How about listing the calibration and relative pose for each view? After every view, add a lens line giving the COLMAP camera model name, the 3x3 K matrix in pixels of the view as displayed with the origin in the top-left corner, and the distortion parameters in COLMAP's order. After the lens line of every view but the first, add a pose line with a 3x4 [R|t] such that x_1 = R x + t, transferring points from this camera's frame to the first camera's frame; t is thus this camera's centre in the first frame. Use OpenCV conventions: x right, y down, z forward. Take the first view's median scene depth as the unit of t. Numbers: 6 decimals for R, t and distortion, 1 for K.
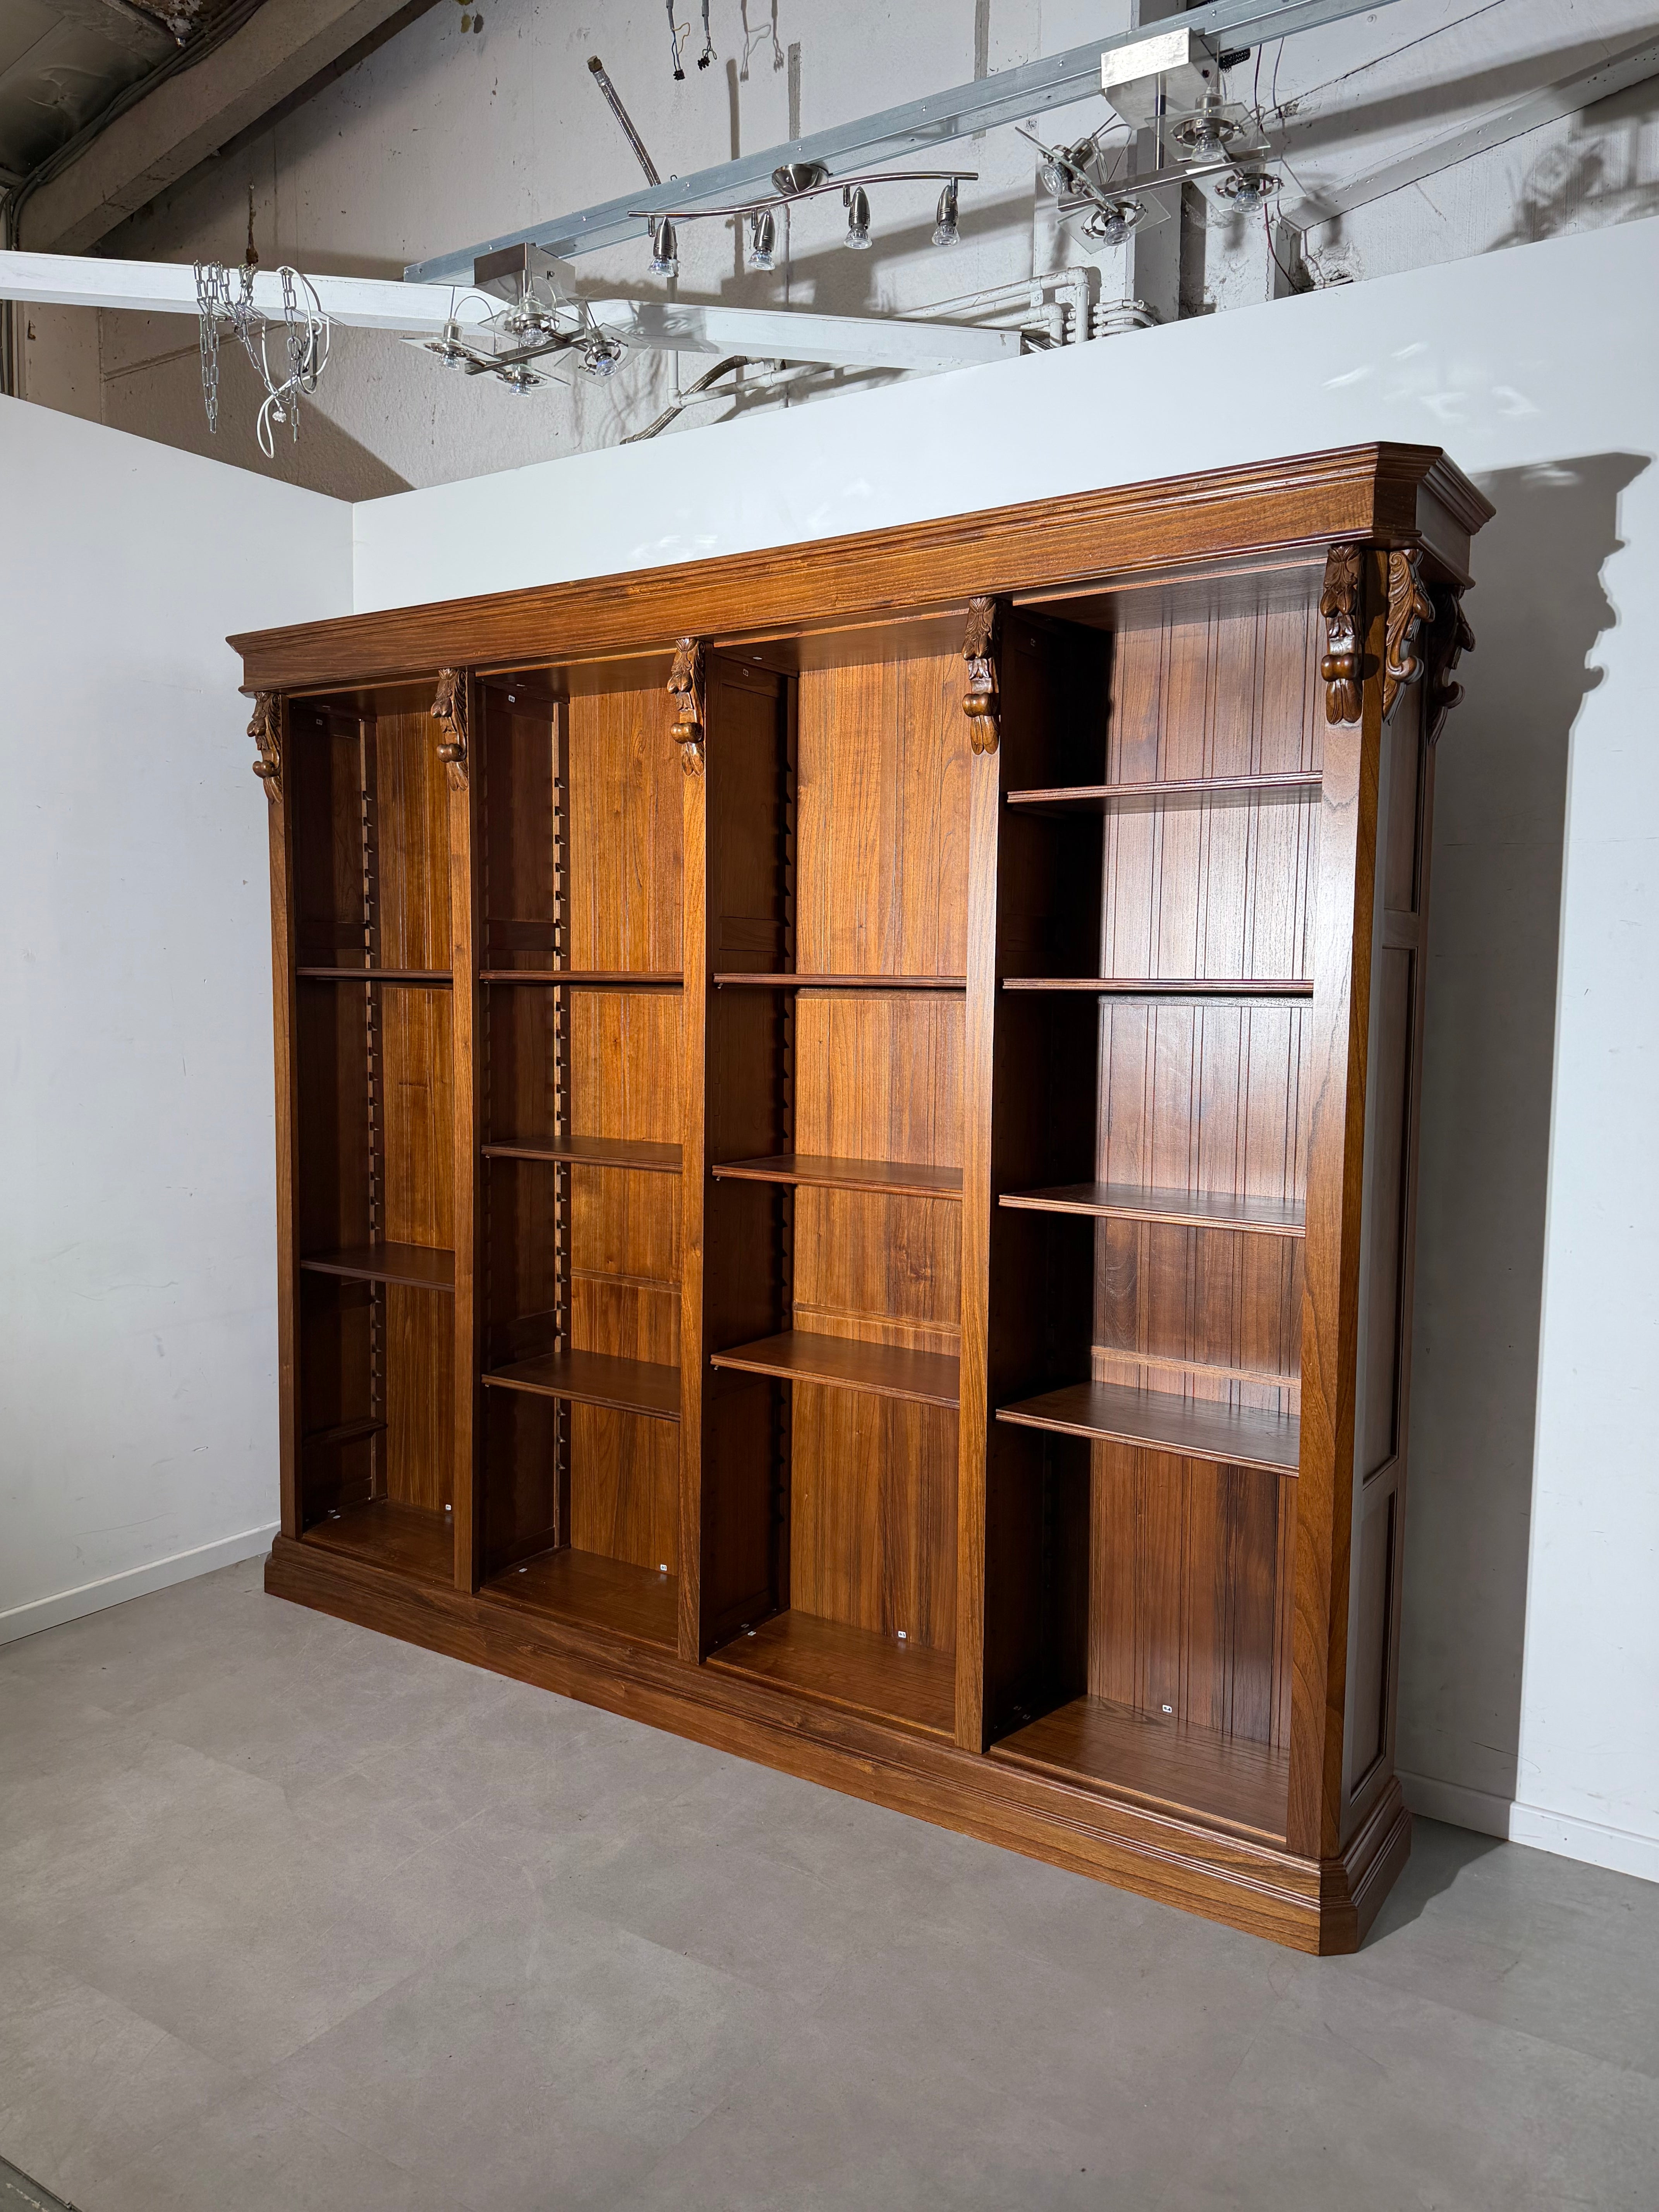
lens RADIAL K [[1593.1, 0, 829.5], [0, 1593.1, 1106.0], [0, 0, 1]] dist [0.133901, -0.237374]
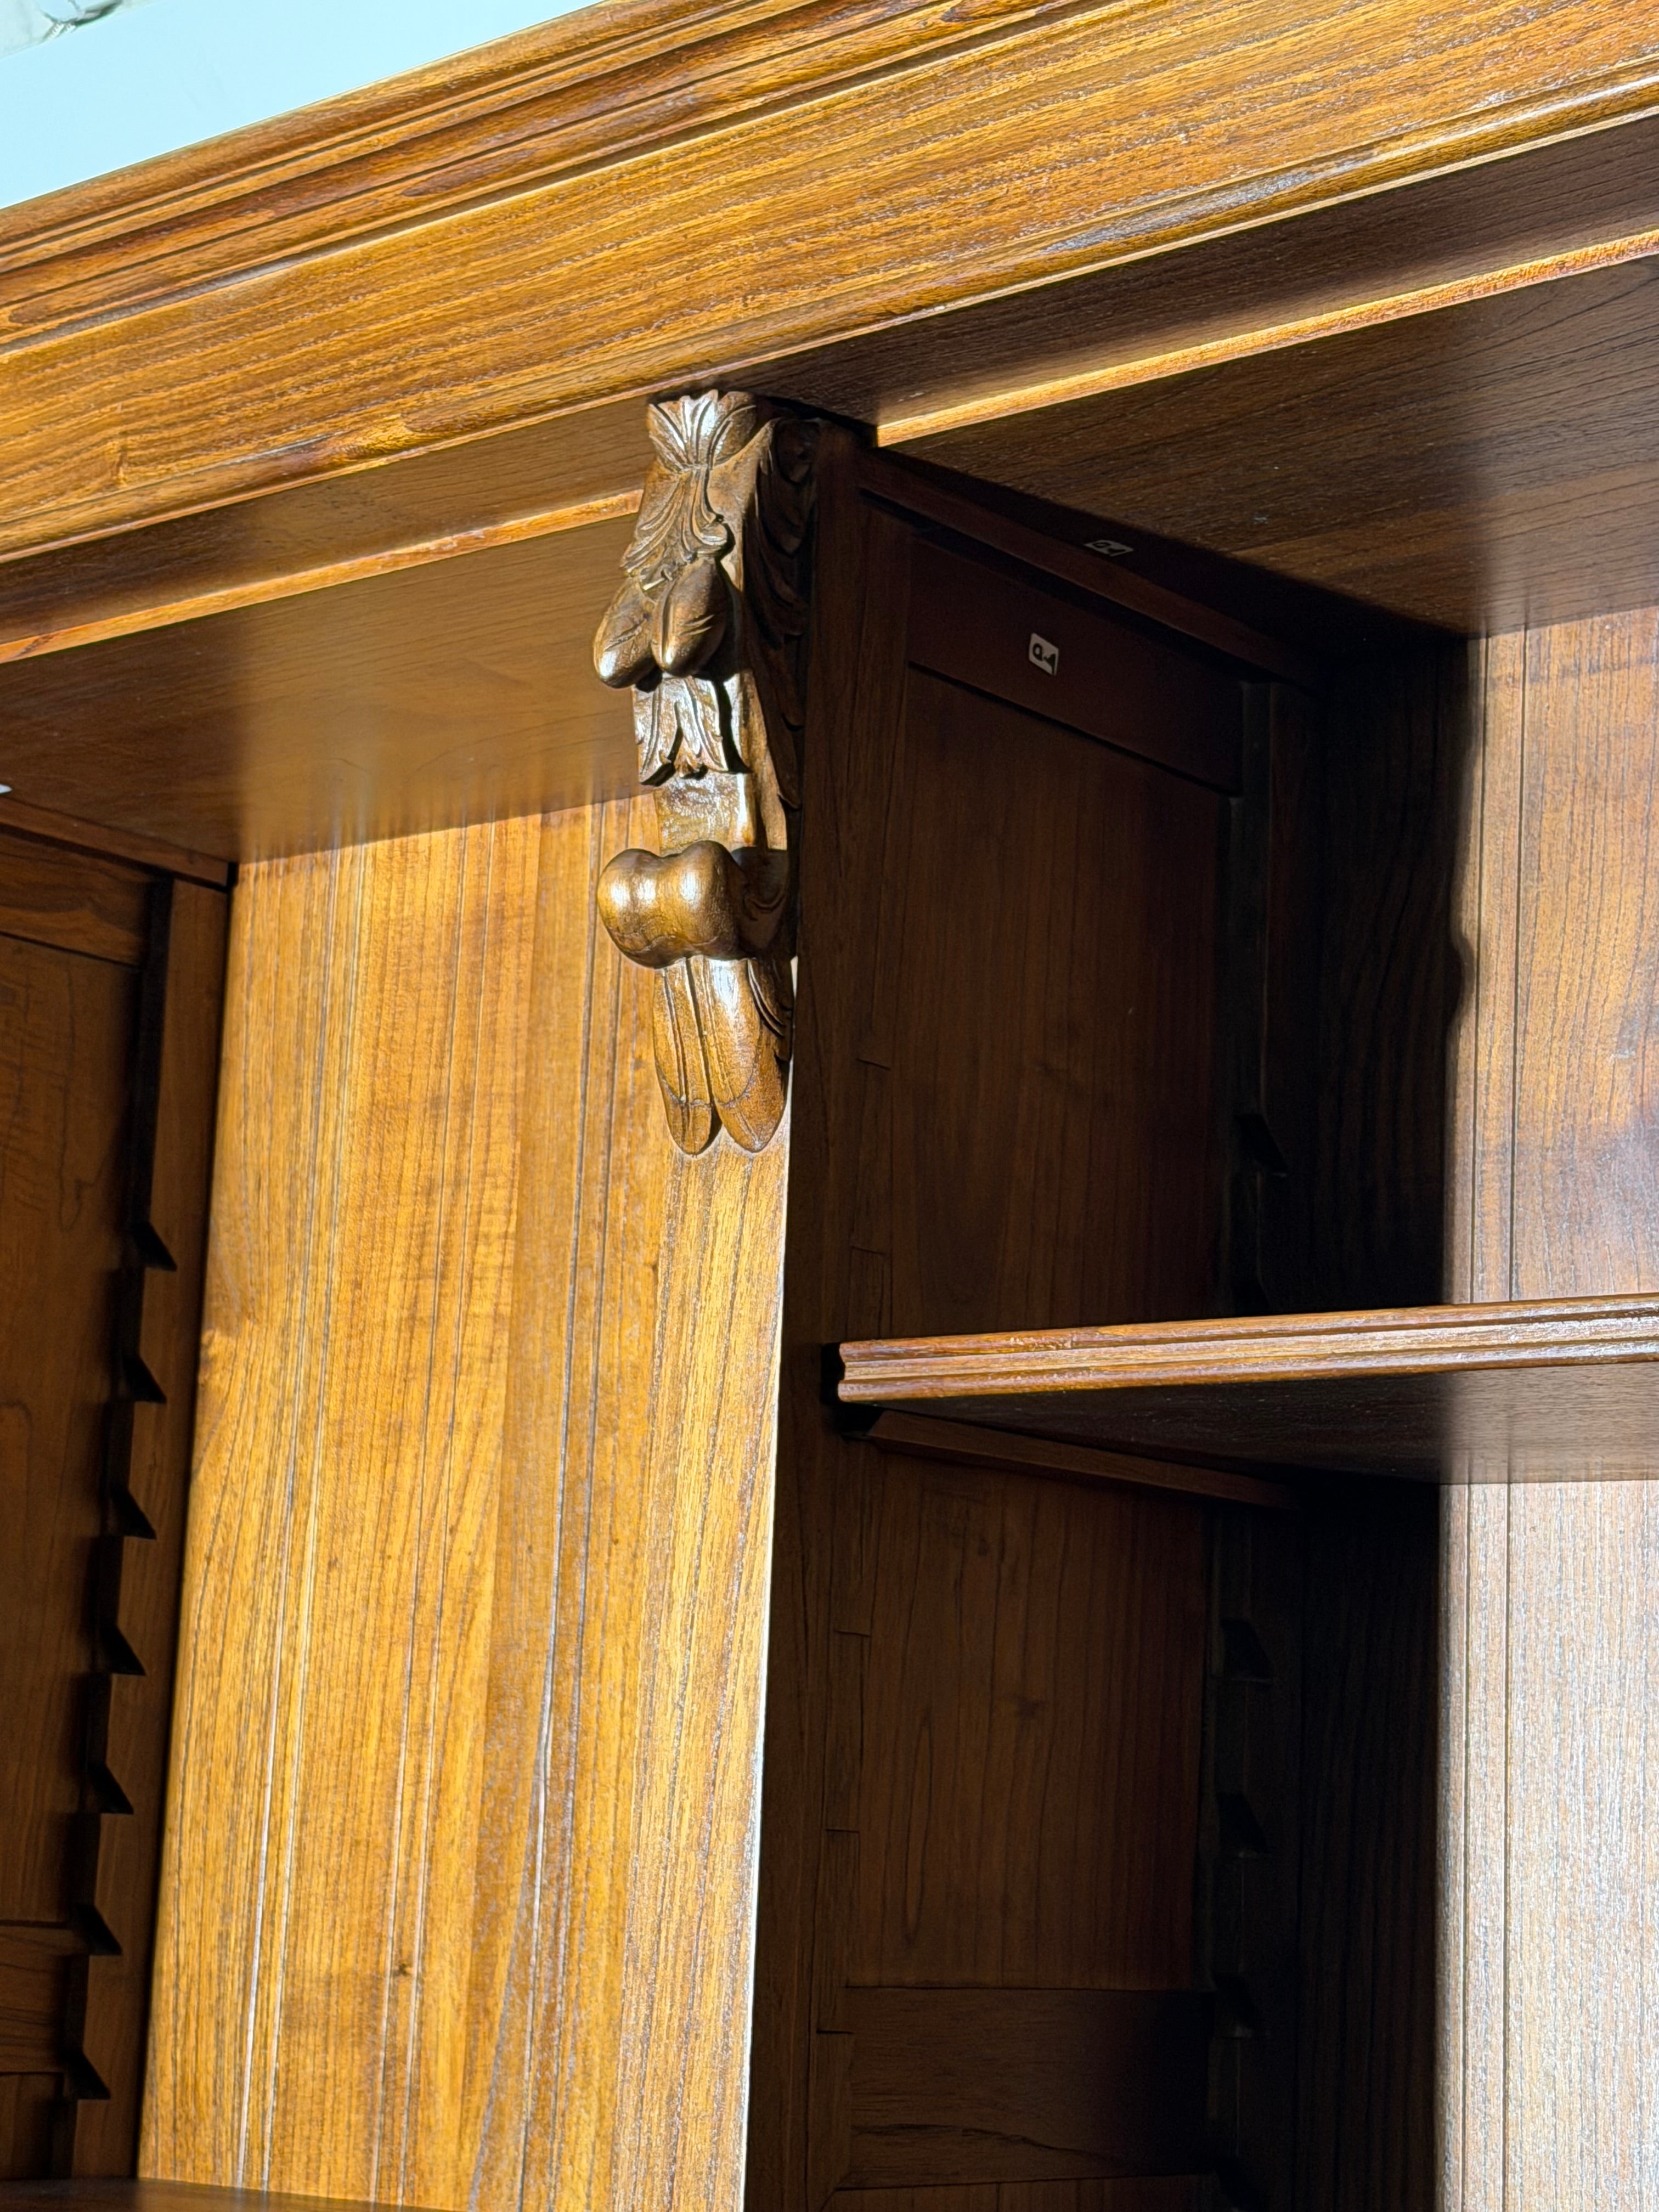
lens RADIAL K [[4158.3, 0, 829.5], [0, 4158.3, 1106.0], [0, 0, 1]] dist [0.078103, 0.187983]
pose [[0.993678, 0.011123, -0.111717, 0.140463], [-0.040417, 0.963804, -0.263532, -0.079831], [0.104742, 0.266381, 0.958160, 0.442832]]
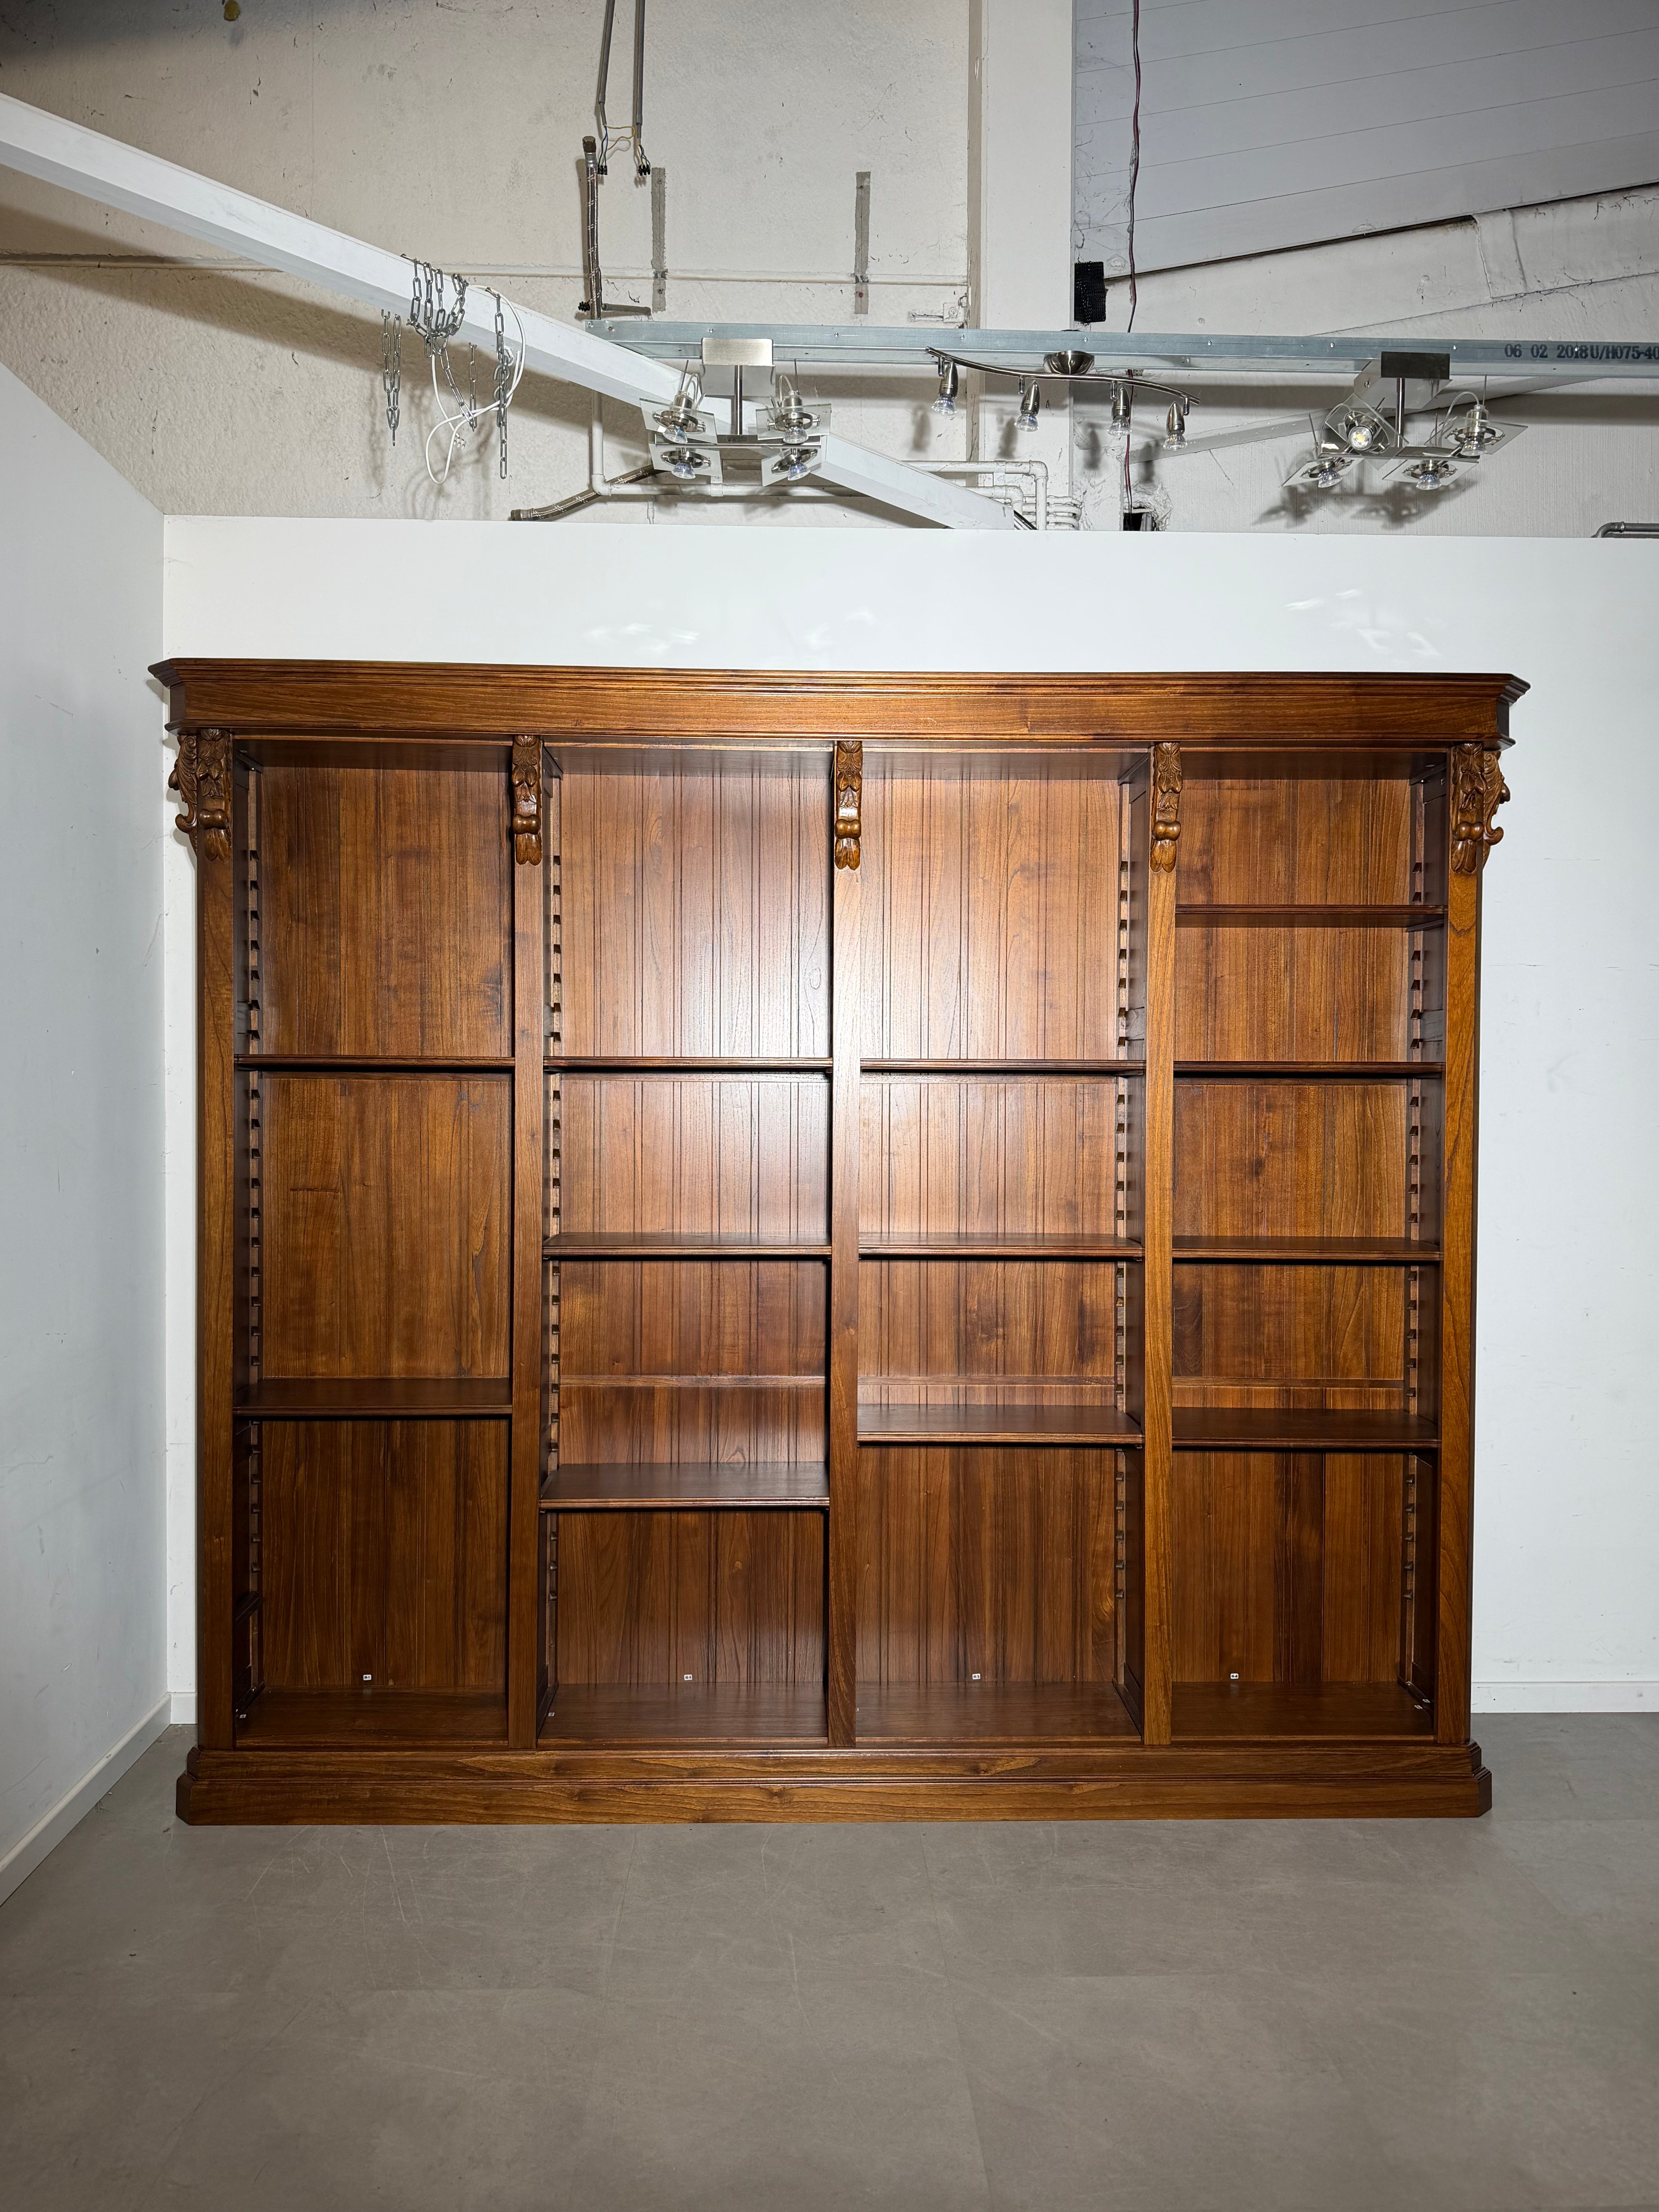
lens RADIAL K [[1593.1, 0, 829.5], [0, 1593.1, 1106.0], [0, 0, 1]] dist [0.133901, -0.237374]
pose [[0.816534, -0.015588, 0.577086, -0.666765], [0.051031, 0.997671, -0.045256, -0.006246], [-0.575037, 0.066403, 0.815428, 0.162660]]
